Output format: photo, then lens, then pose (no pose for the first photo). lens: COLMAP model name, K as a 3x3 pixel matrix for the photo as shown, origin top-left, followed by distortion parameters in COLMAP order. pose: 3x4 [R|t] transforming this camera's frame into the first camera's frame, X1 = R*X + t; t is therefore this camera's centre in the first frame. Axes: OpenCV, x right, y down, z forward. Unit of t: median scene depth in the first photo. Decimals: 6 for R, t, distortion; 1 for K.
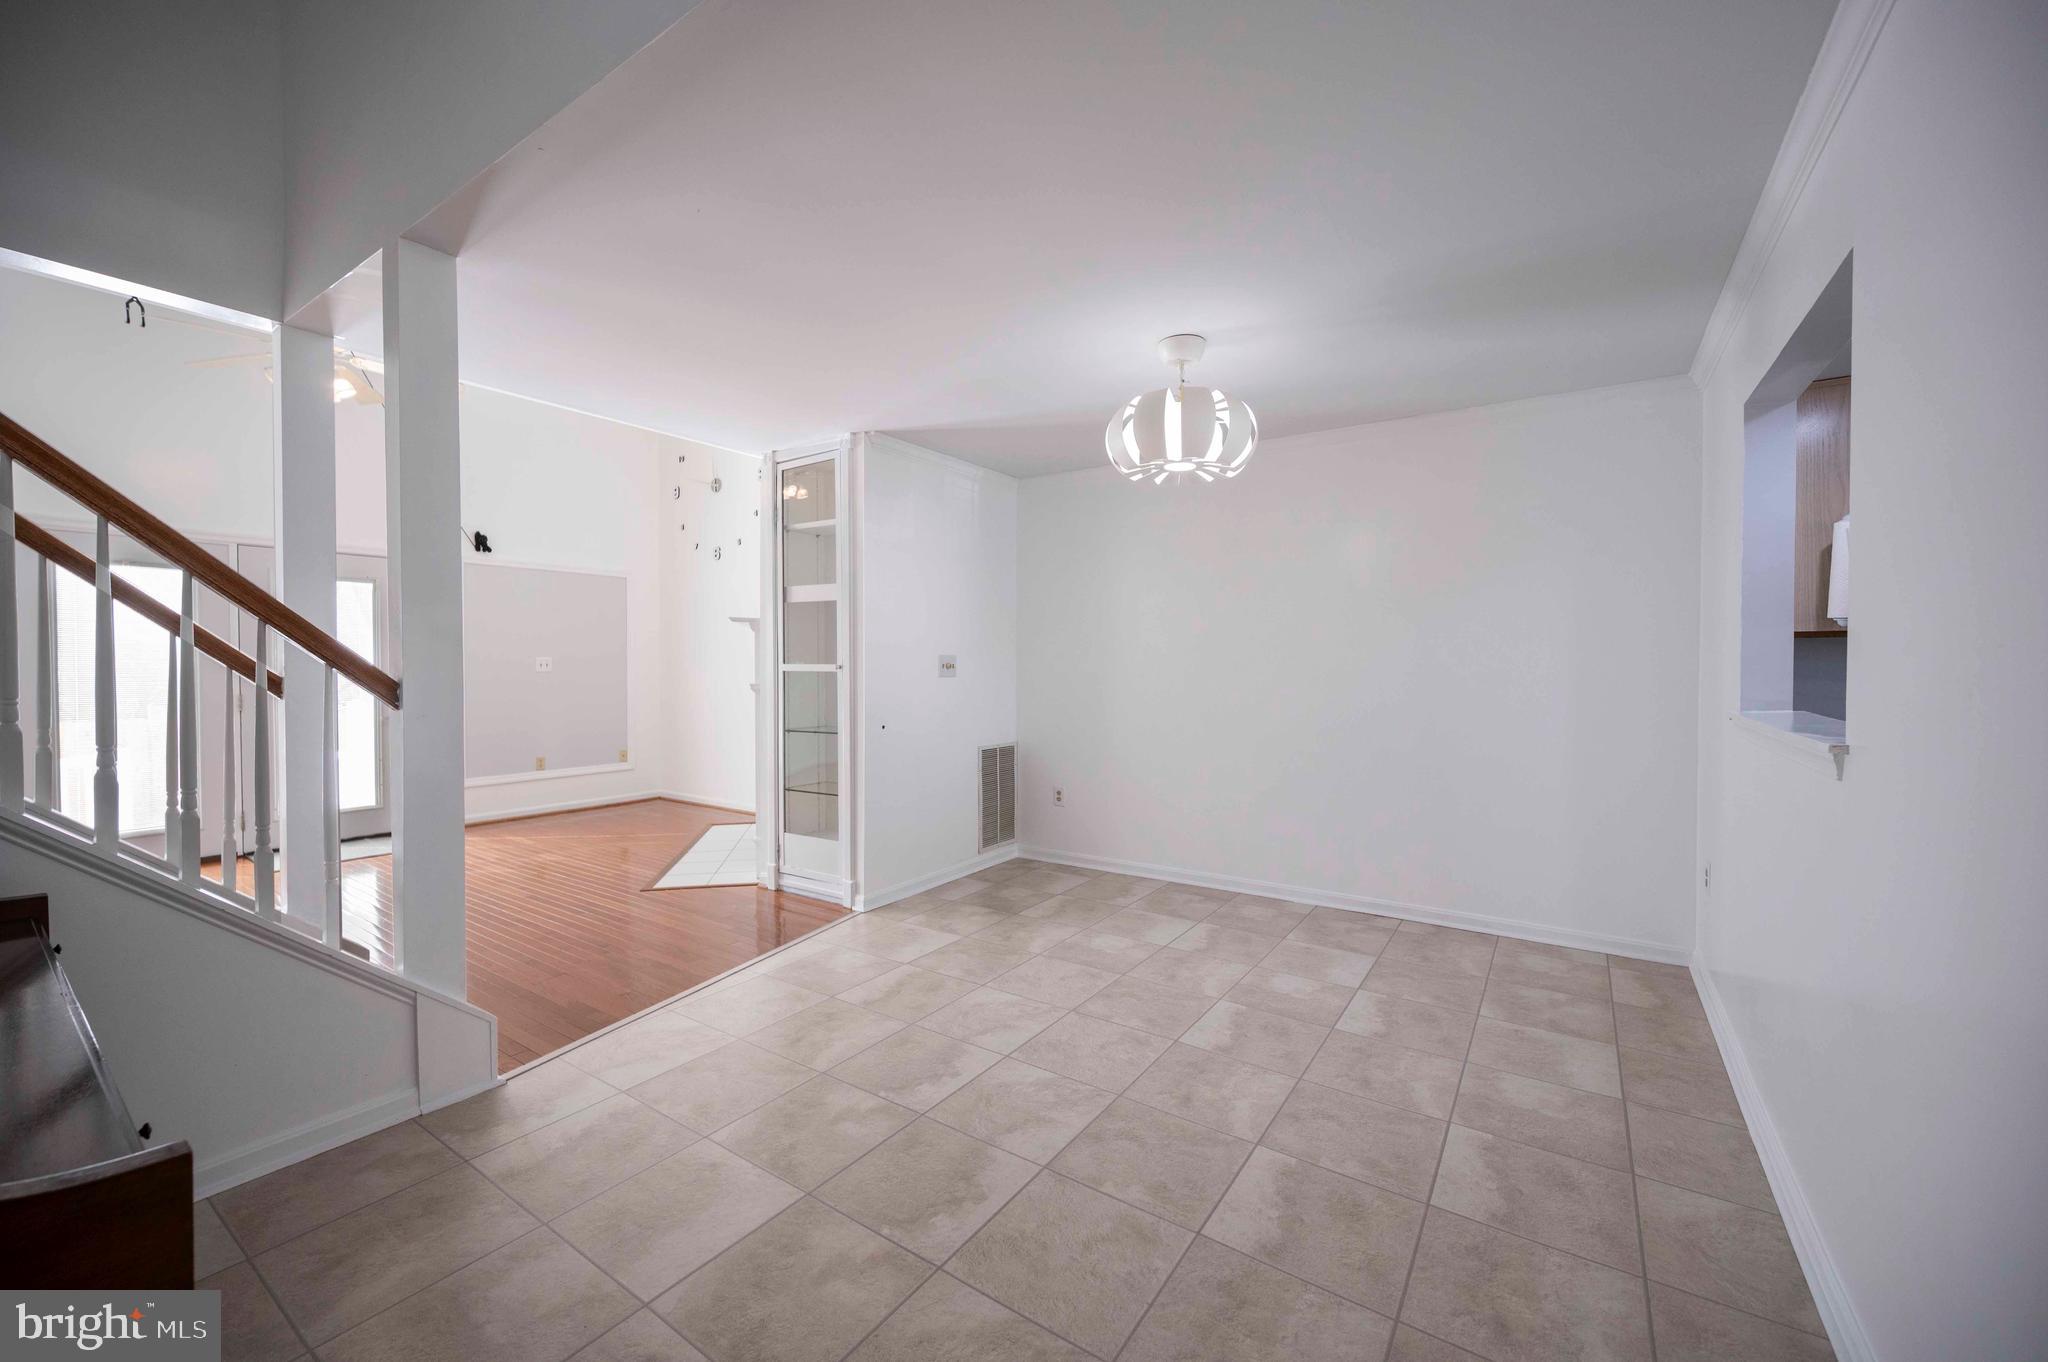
lens RADIAL K [[798.8, 0, 1020.8], [0, 798.8, 678.2], [0, 0, 1]] dist [0.000127, -0.000435]
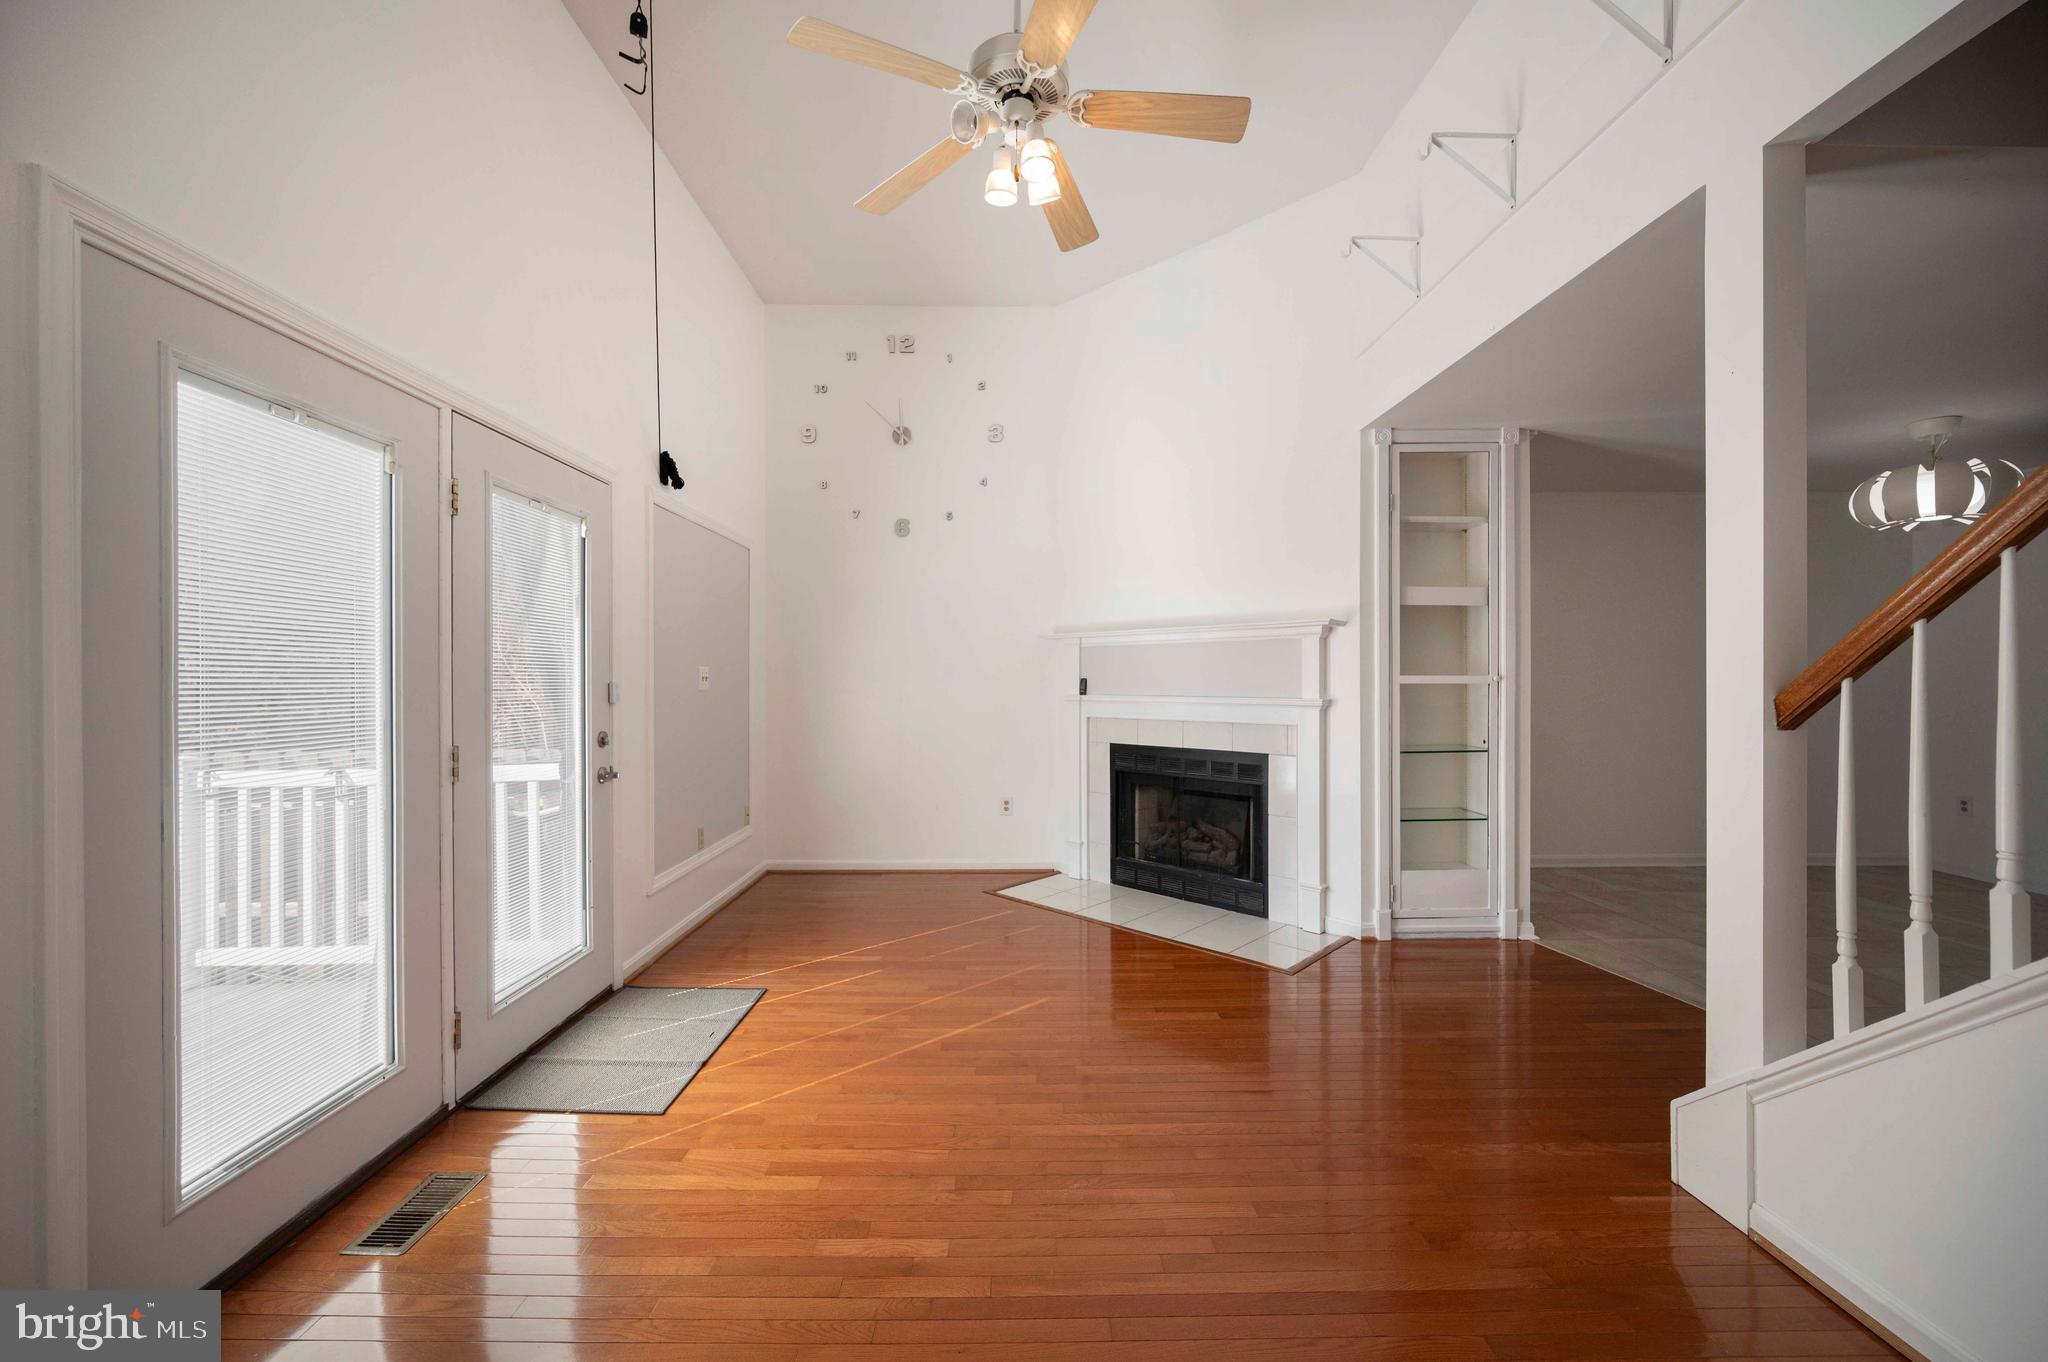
lens RADIAL K [[798.8, 0, 1025.3], [0, 798.8, 679.8], [0, 0, 1]] dist [0.000127, -0.000435]
pose [[0.816722, -0.001895, 0.577028, -1.982035], [0.011442, 0.999851, -0.012912, -0.011862], [-0.576918, 0.017148, 0.816622, 0.923762]]
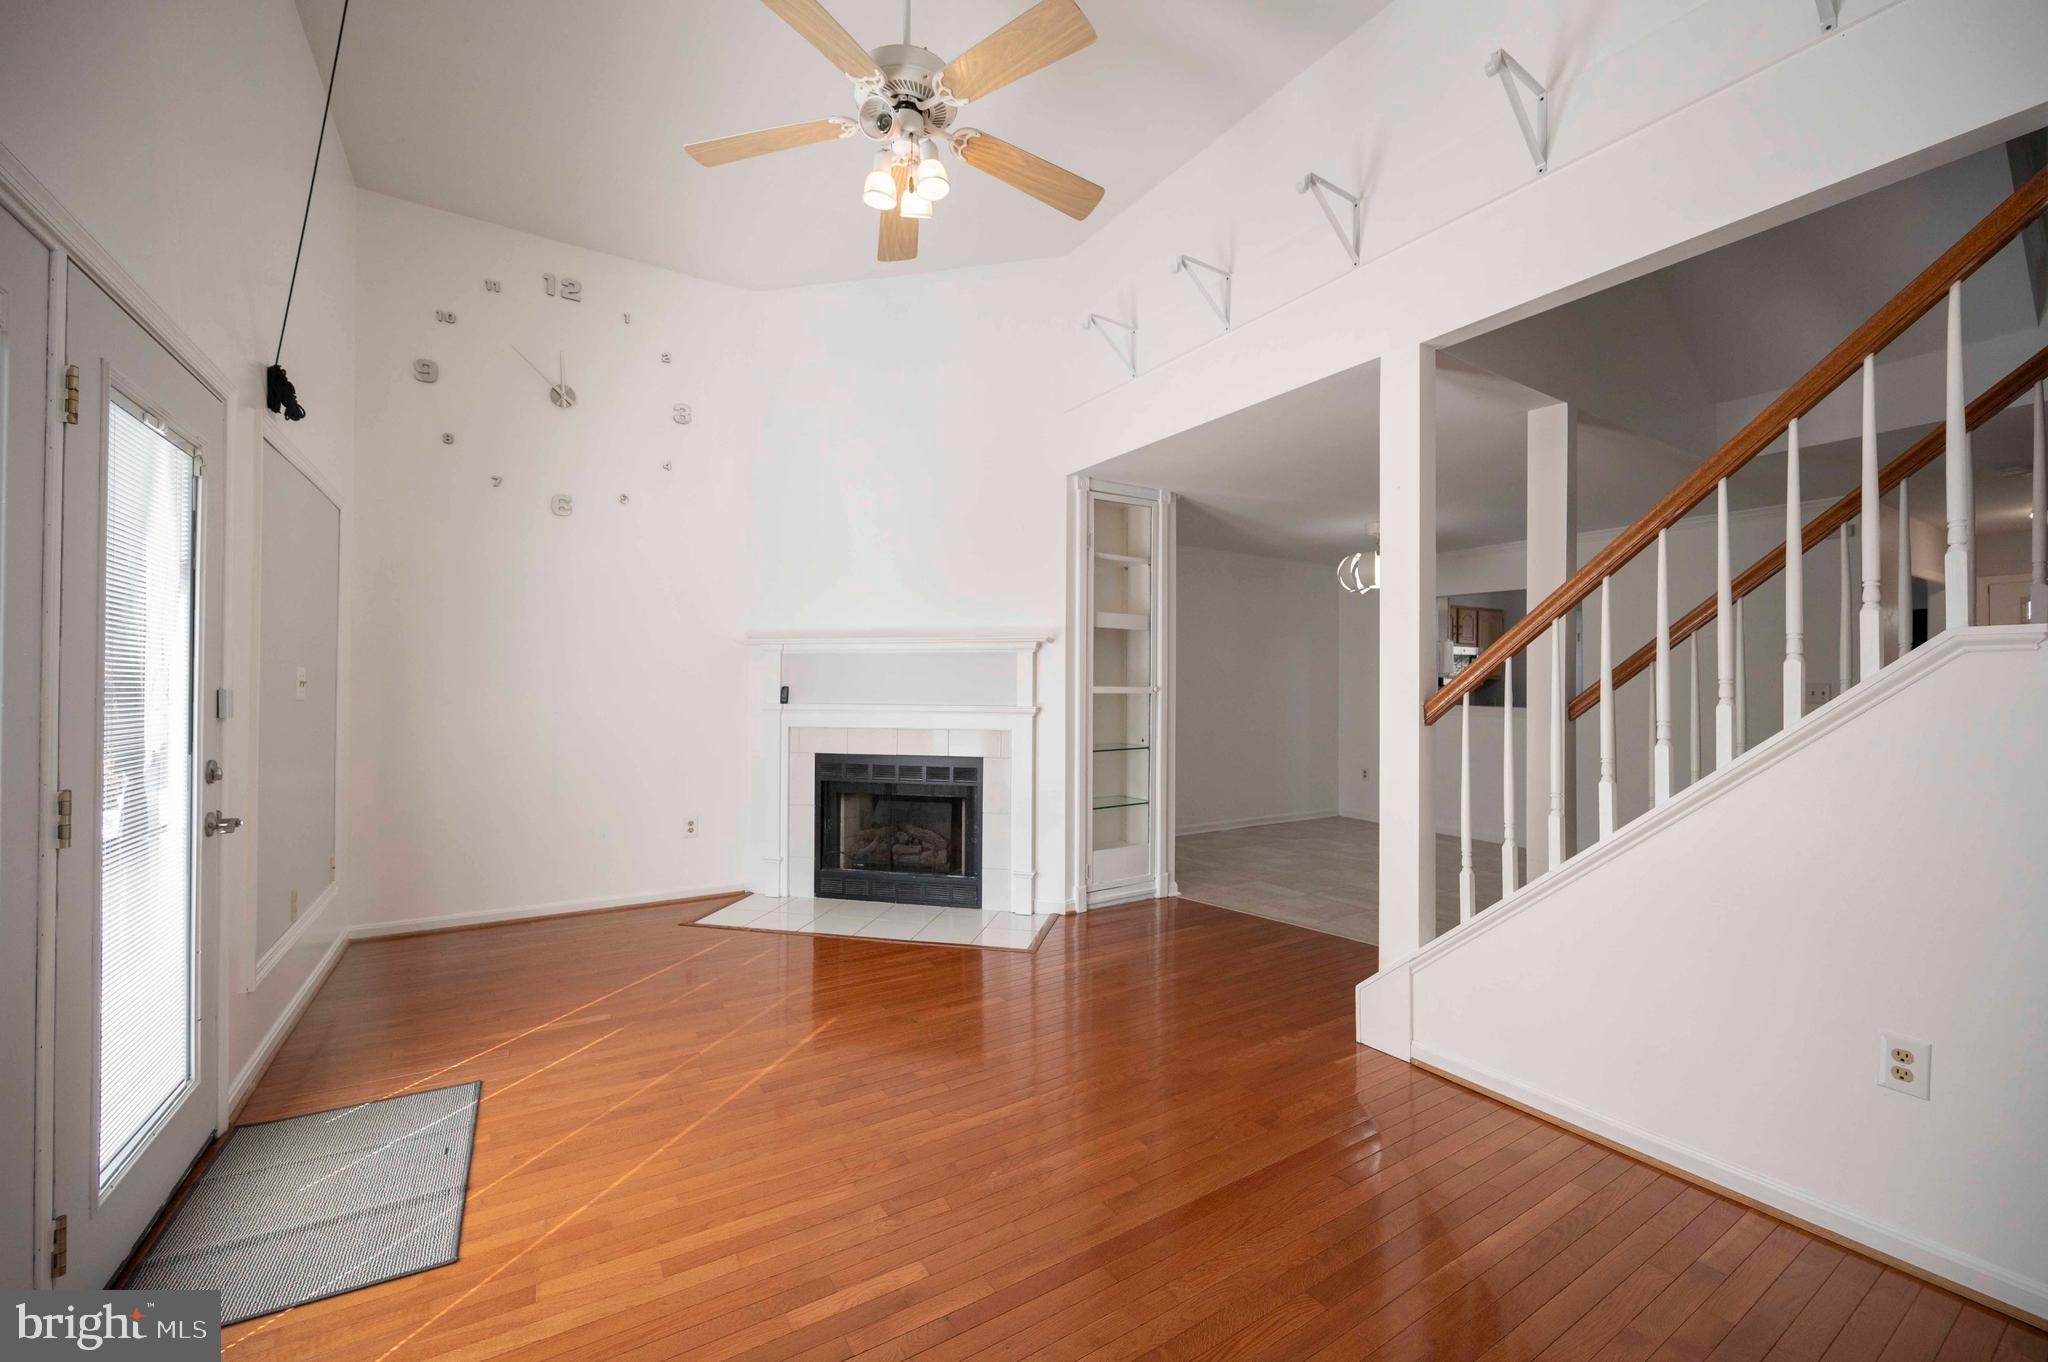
lens RADIAL K [[798.8, 0, 1022.2], [0, 798.8, 679.8], [0, 0, 1]] dist [0.000127, -0.000435]
pose [[0.397411, 0.011229, 0.917572, -2.238184], [0.009836, 0.999816, -0.016495, -0.018356], [-0.917588, 0.015581, 0.397228, 1.184822]]
